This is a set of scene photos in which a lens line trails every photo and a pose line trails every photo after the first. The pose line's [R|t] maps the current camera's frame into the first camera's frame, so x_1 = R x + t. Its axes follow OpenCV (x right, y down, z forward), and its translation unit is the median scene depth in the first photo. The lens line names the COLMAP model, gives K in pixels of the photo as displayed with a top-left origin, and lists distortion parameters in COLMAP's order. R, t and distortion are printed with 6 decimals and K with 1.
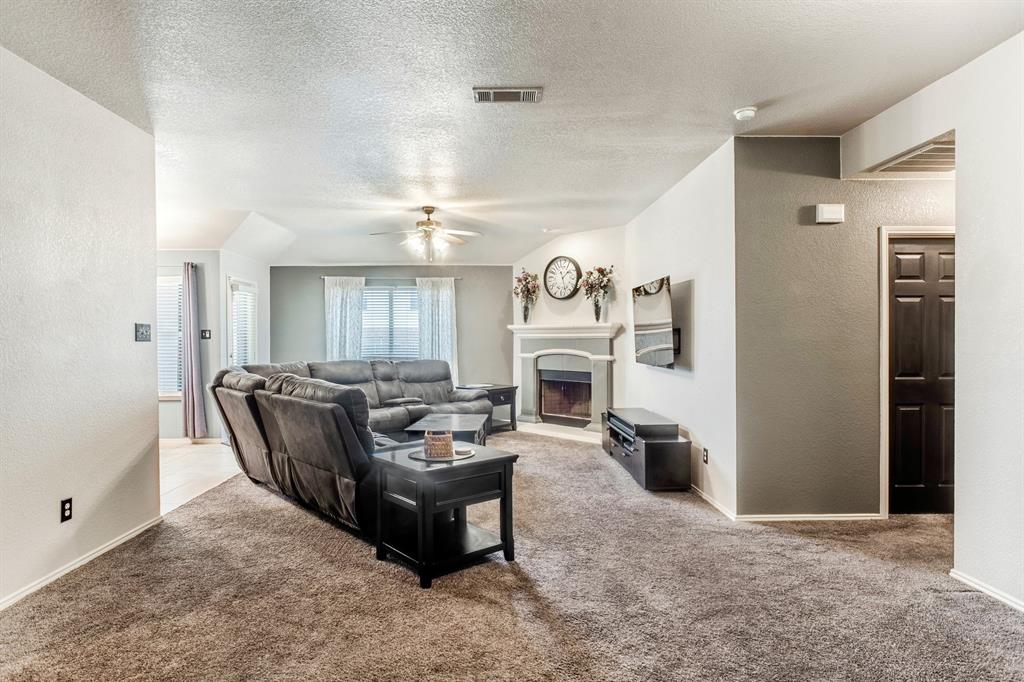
lens RADIAL K [[578.0, 0, 502.2], [0, 578.0, 348.3], [0, 0, 1]] dist [-0.019511, 0.014199]
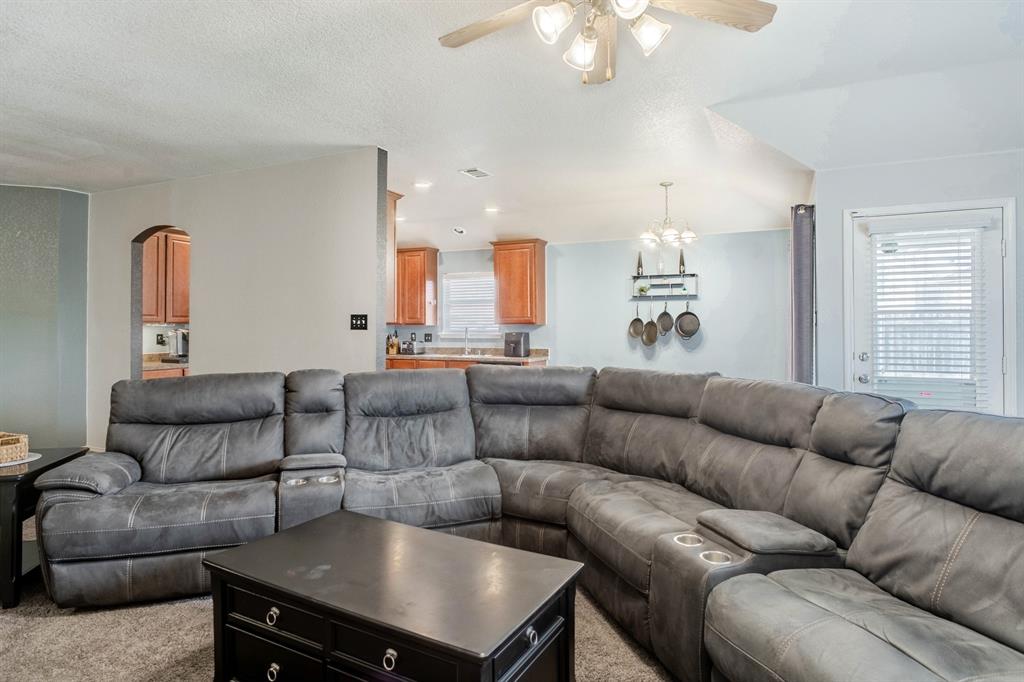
lens RADIAL K [[578.0, 0, 501.3], [0, 578.0, 321.5], [0, 0, 1]] dist [-0.019511, 0.014199]
pose [[-0.465434, -0.004540, -0.885071, 0.165206], [-0.011983, 0.999928, 0.001173, -0.016474], [0.885002, 0.011151, -0.465455, 0.885205]]
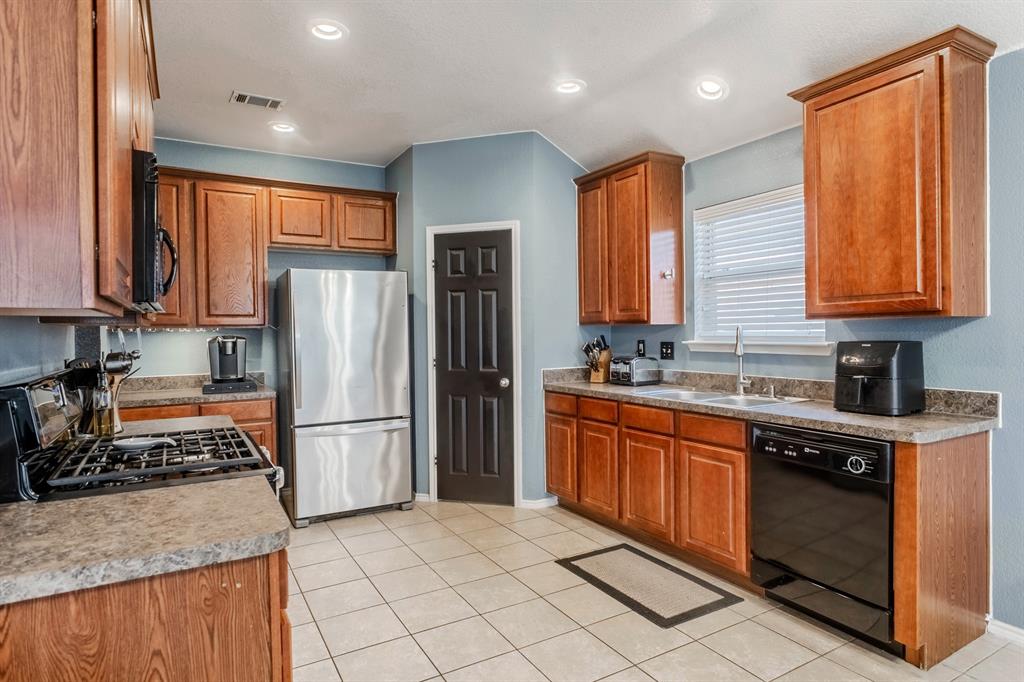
lens RADIAL K [[578.0, 0, 508.8], [0, 578.0, 339.8], [0, 0, 1]] dist [-0.019511, 0.014199]
pose [[-0.891364, 0.021911, -0.452758, -0.369984], [0.008642, 0.999471, 0.031354, -0.010057], [0.453206, 0.024035, -0.891082, 0.654274]]
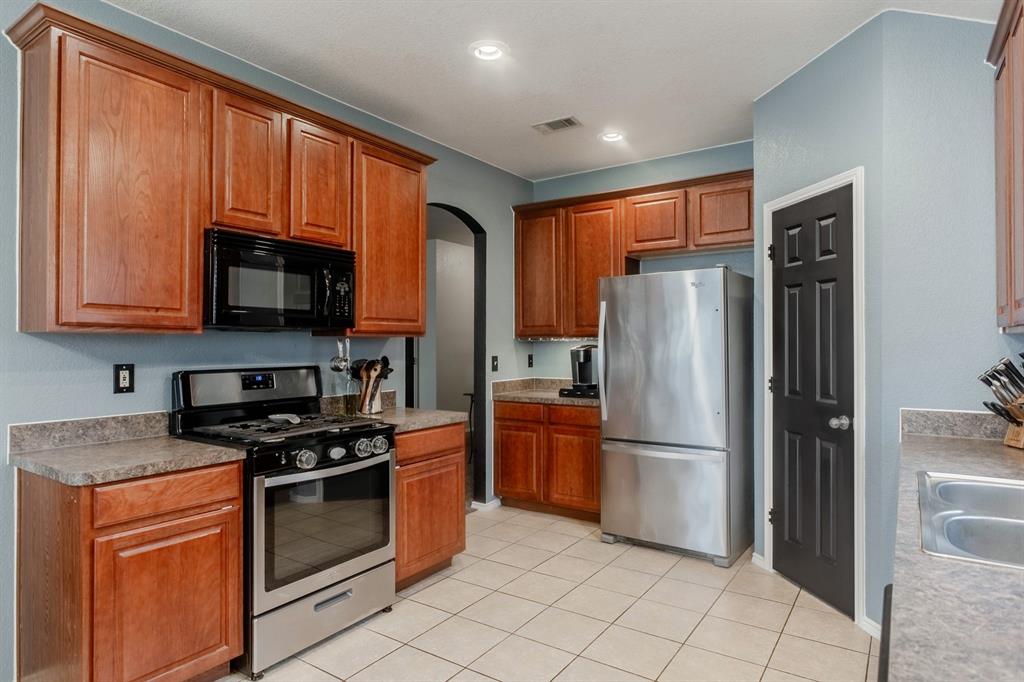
lens RADIAL K [[578.0, 0, 511.3], [0, 578.0, 339.7], [0, 0, 1]] dist [-0.019511, 0.014199]
pose [[-0.797705, 0.010893, 0.602950, -0.660452], [0.016040, 0.999866, 0.003158, -0.007381], [-0.602835, 0.012190, -0.797773, 0.567855]]
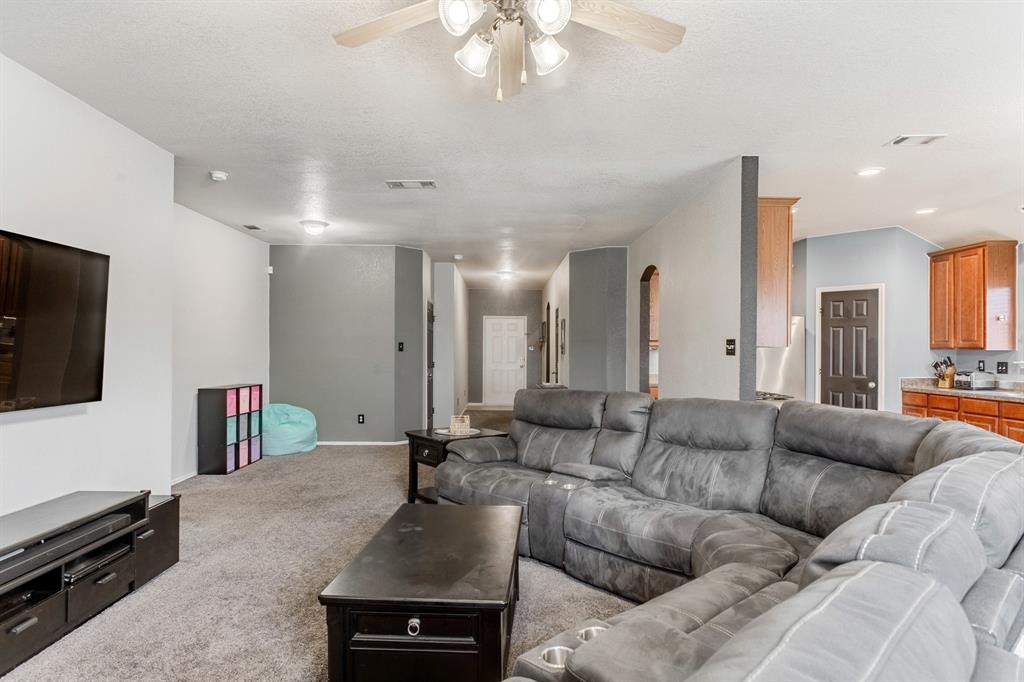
lens RADIAL K [[578.0, 0, 504.7], [0, 578.0, 348.7], [0, 0, 1]] dist [-0.019511, 0.014199]
pose [[-0.999173, 0.000369, 0.040653, -0.099607], [0.000973, 0.999890, 0.014823, -0.020320], [-0.040643, 0.014850, -0.999063, 1.047546]]
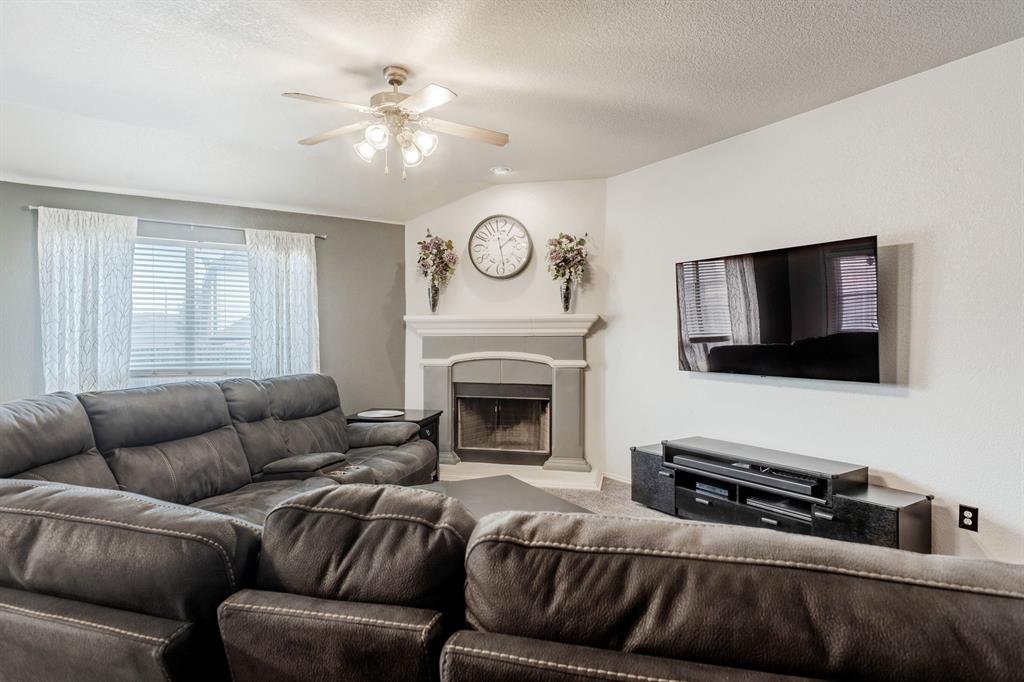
lens RADIAL K [[578.0, 0, 522.2], [0, 578.0, 343.3], [0, 0, 1]] dist [-0.019511, 0.014199]
pose [[0.853357, -0.004133, 0.521310, -0.228532], [0.008102, 0.999953, -0.005335, -0.004884], [-0.521264, 0.008776, 0.853350, 0.407212]]
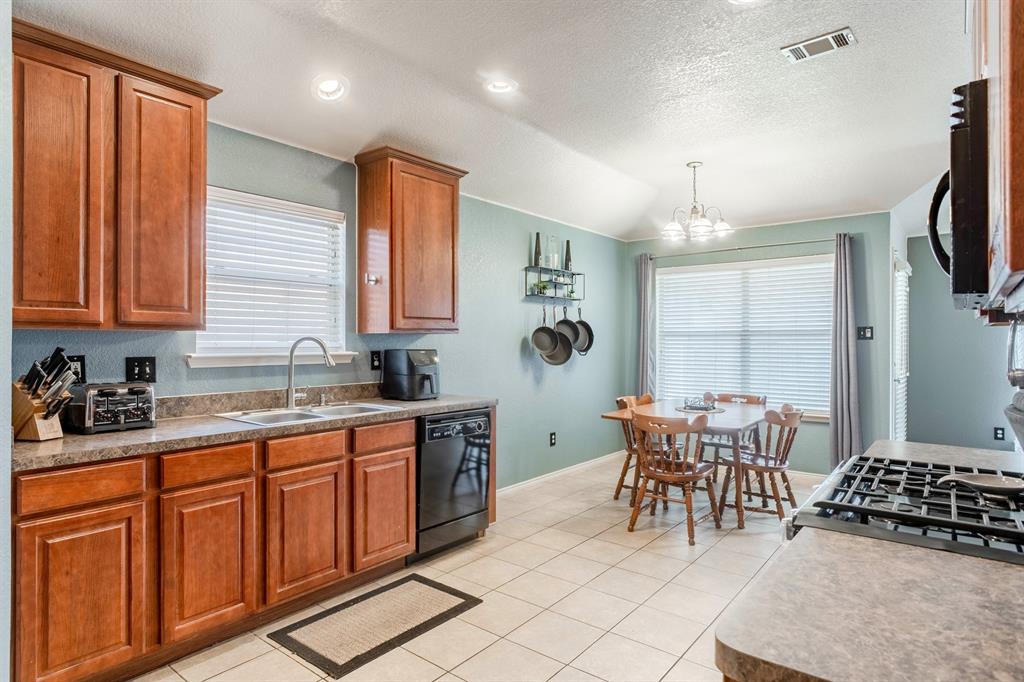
lens RADIAL K [[578.0, 0, 502.4], [0, 578.0, 337.9], [0, 0, 1]] dist [-0.019511, 0.014199]
pose [[0.754406, 0.001582, -0.656406, -0.339726], [-0.015182, 0.999772, -0.015040, -0.000441], [0.656232, 0.021312, 0.754258, 0.144835]]
